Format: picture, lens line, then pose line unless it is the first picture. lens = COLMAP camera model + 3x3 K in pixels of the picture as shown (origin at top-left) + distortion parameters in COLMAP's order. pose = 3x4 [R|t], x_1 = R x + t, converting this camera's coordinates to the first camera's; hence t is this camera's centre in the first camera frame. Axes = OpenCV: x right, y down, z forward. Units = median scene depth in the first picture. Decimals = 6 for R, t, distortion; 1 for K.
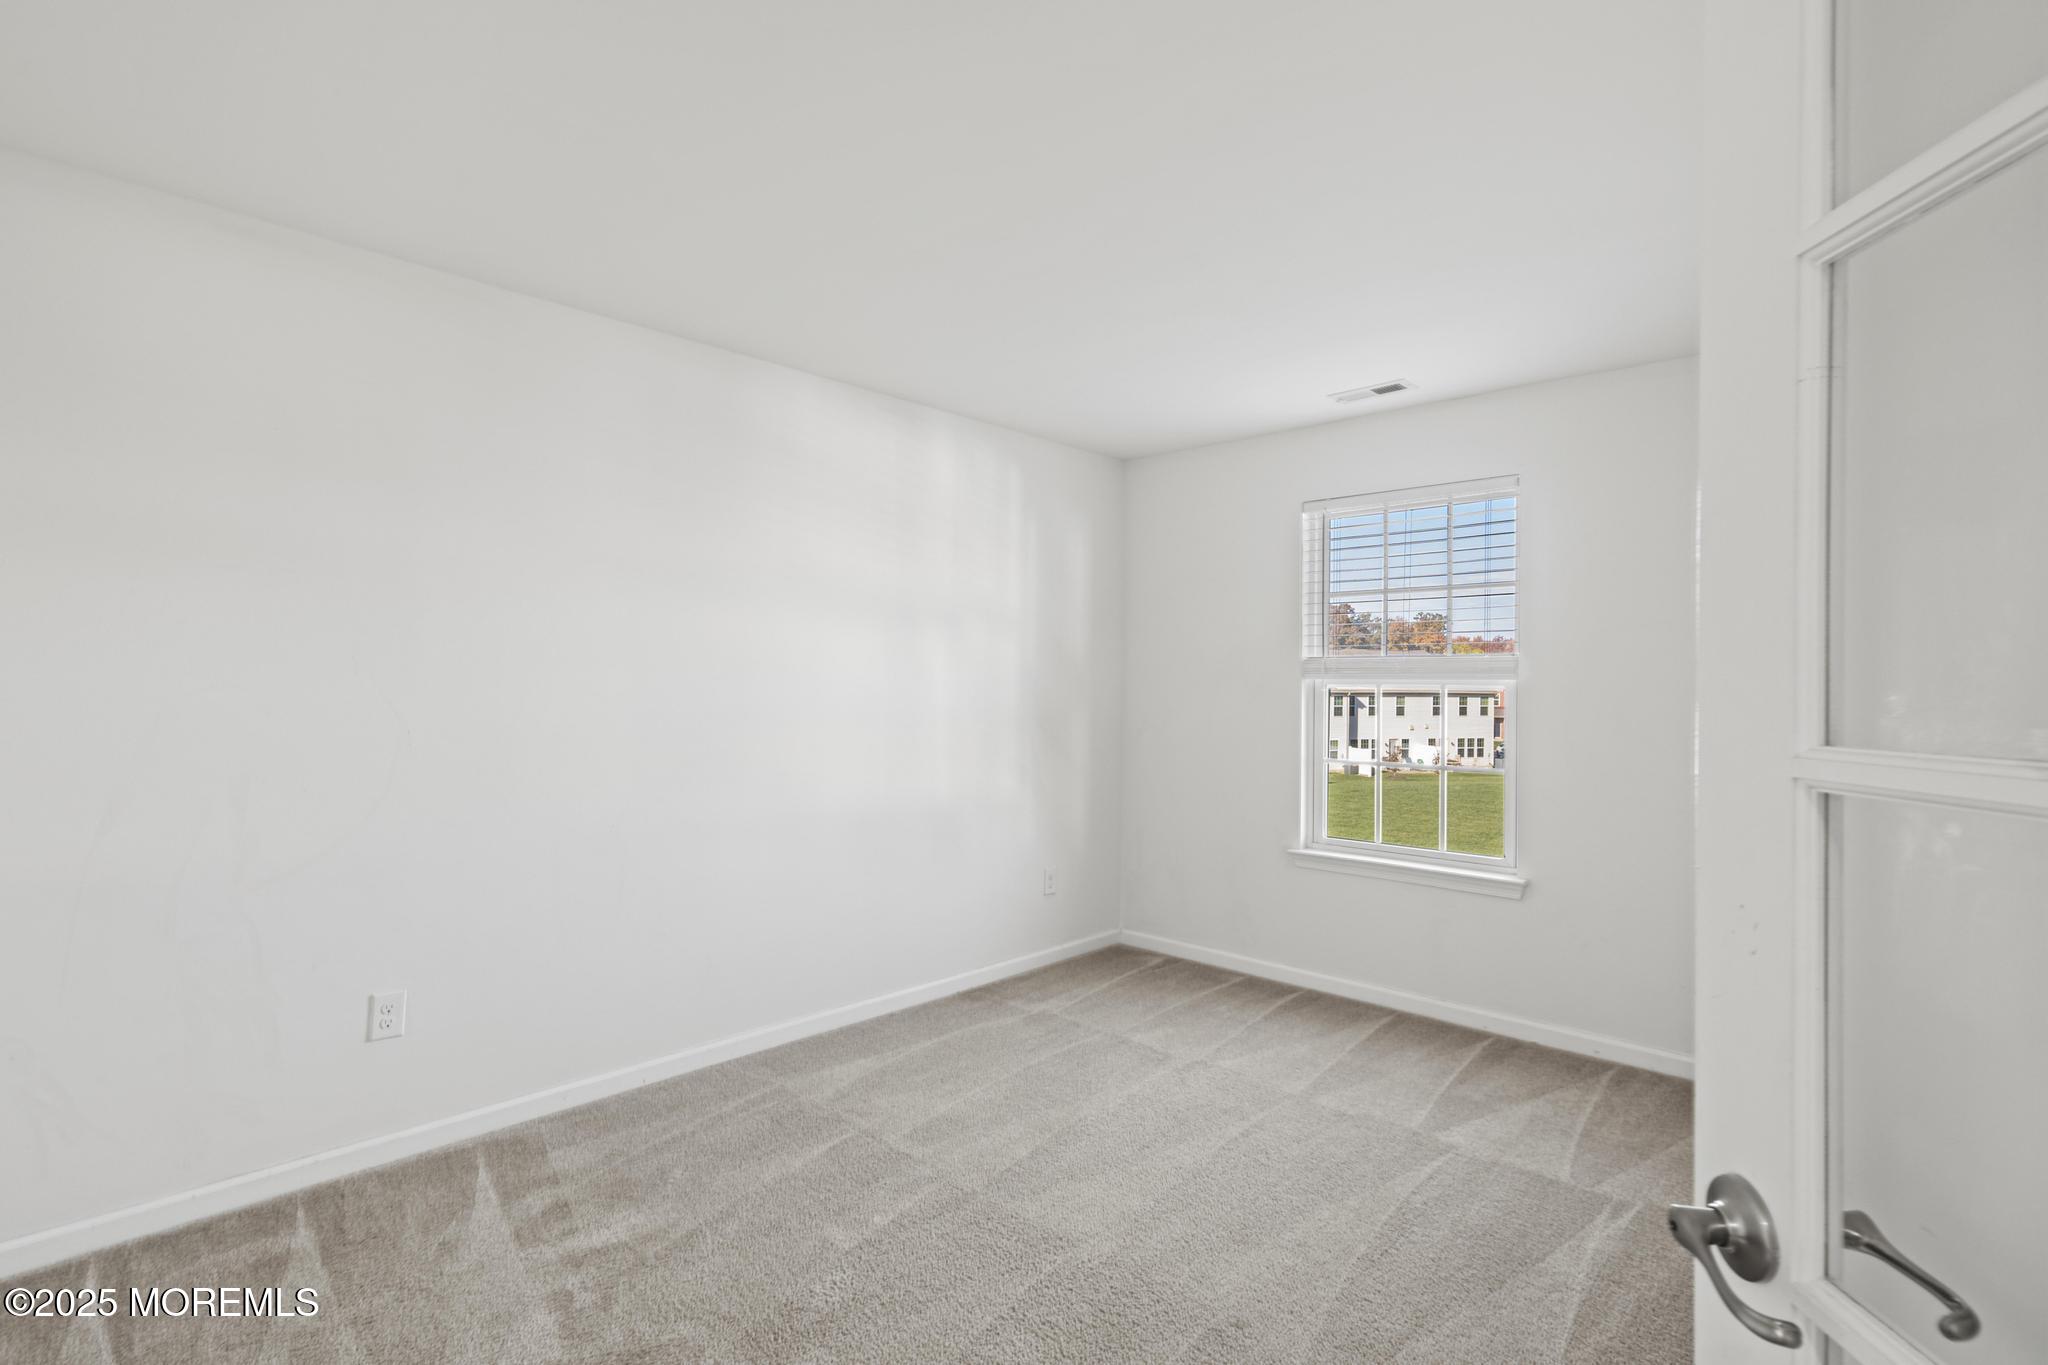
lens RADIAL K [[1009.1, 0, 1025.7], [0, 1009.1, 686.7], [0, 0, 1]] dist [0.008533, -0.001468]
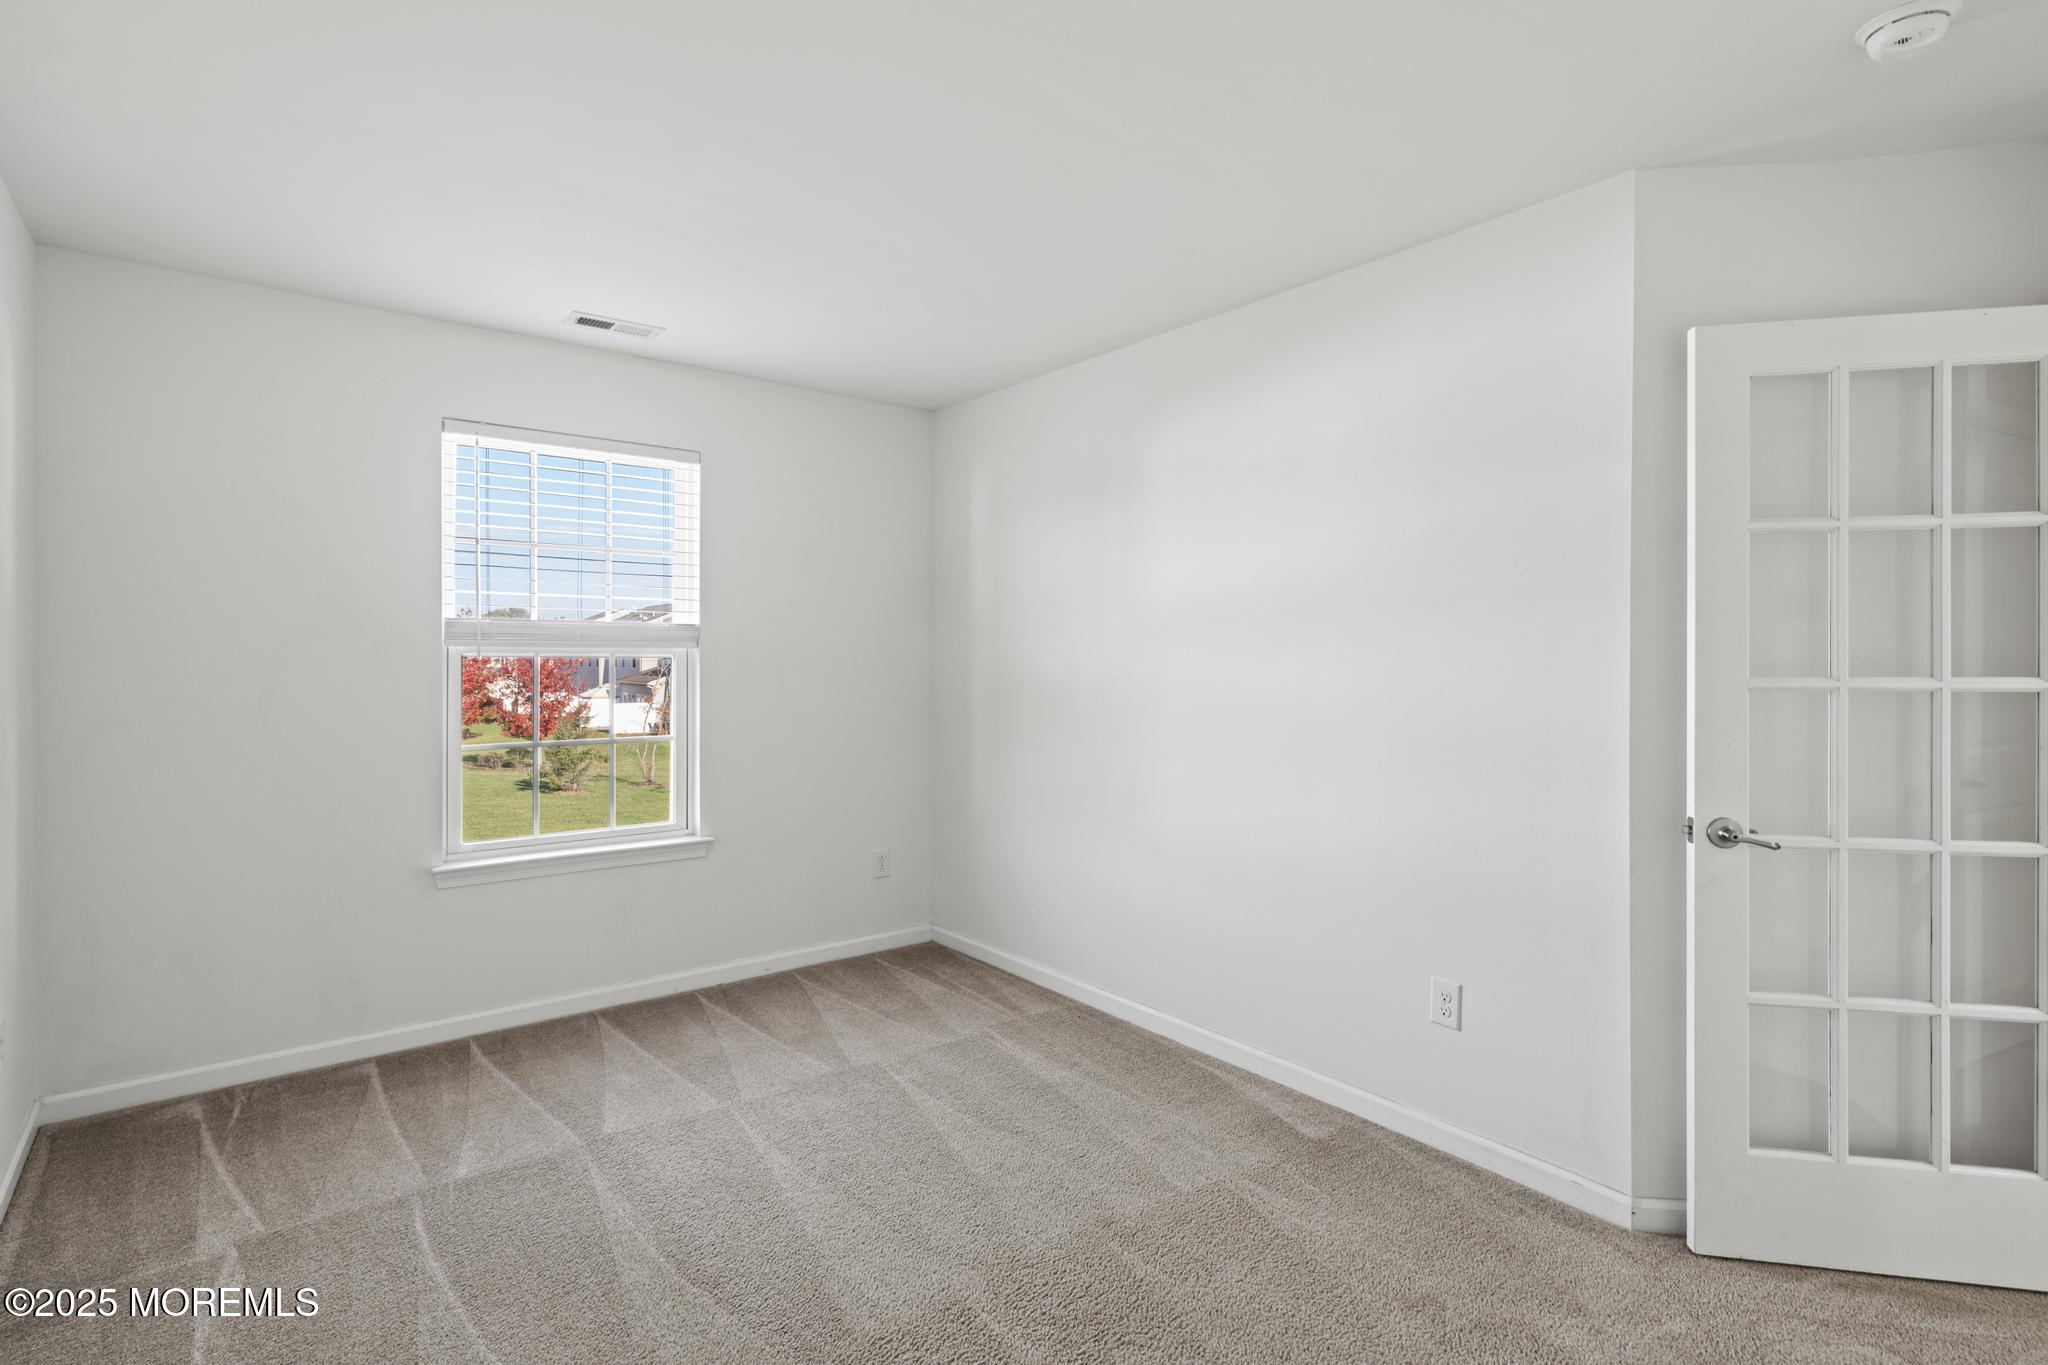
lens RADIAL K [[1009.1, 0, 1026.2], [0, 1009.1, 660.6], [0, 0, 1]] dist [0.008533, -0.001468]
pose [[0.124479, -0.011884, 0.992151, -0.530320], [0.003237, 0.999928, 0.011571, -0.004494], [-0.992217, 0.001772, 0.124508, 0.553381]]
